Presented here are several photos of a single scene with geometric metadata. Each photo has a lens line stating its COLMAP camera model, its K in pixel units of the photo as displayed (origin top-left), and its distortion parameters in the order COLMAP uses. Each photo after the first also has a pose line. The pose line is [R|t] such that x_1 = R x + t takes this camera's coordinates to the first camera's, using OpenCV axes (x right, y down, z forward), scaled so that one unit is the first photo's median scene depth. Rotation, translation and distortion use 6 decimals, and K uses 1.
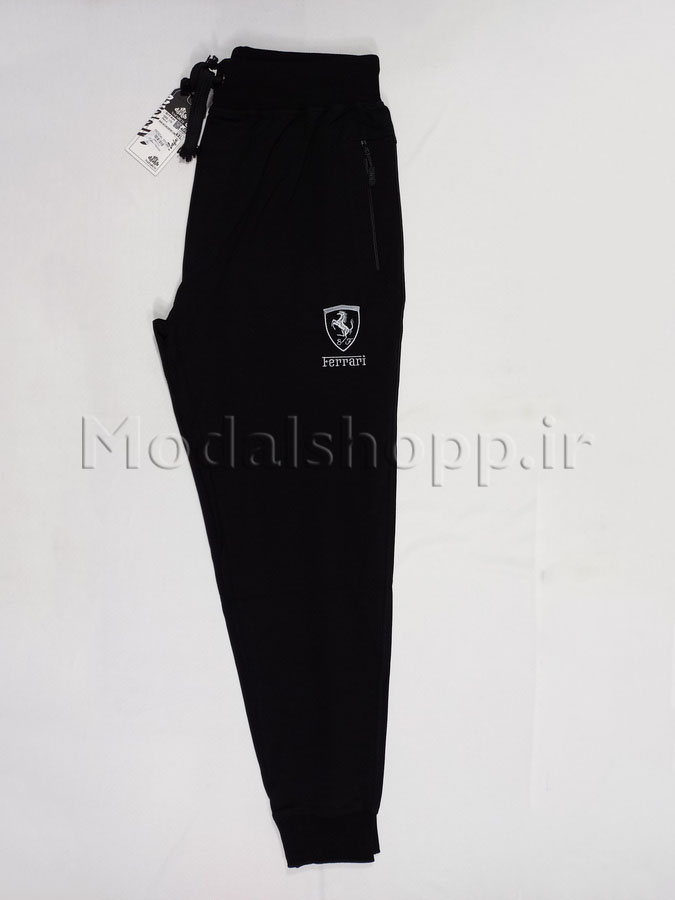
lens RADIAL K [[659.9, 0, 340.3], [0, 659.9, 451.4], [0, 0, 1]] dist [-0.003454, -0.000792]
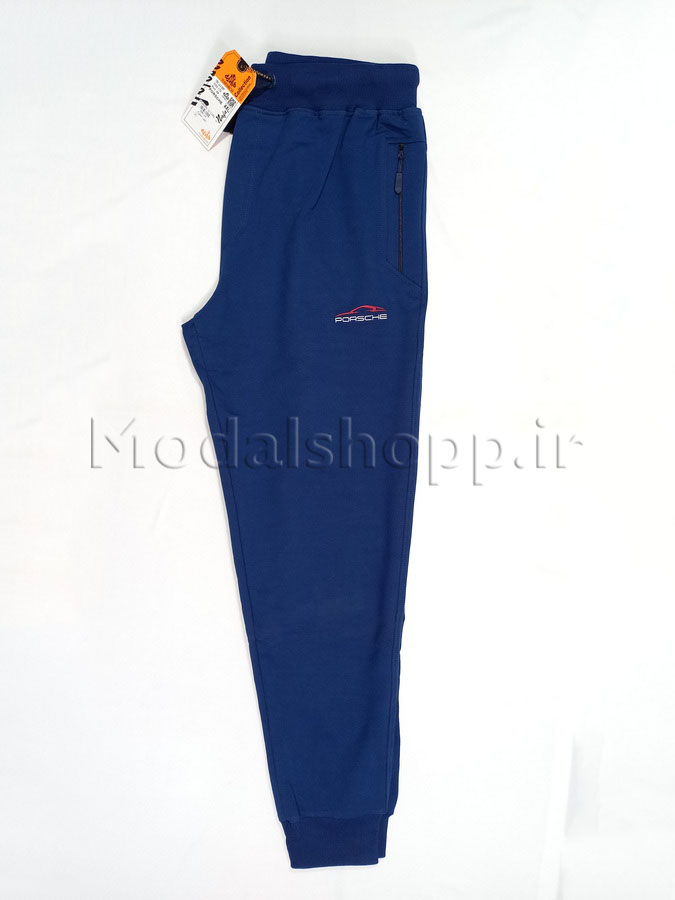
lens RADIAL K [[659.9, 0, 334.7], [0, 659.9, 448.2], [0, 0, 1]] dist [-0.003454, -0.000792]
pose [[0.997918, -0.000583, 0.064488, -0.122462], [0.000891, 0.999988, -0.004743, -0.000316], [-0.064485, 0.004791, 0.997907, -0.013157]]
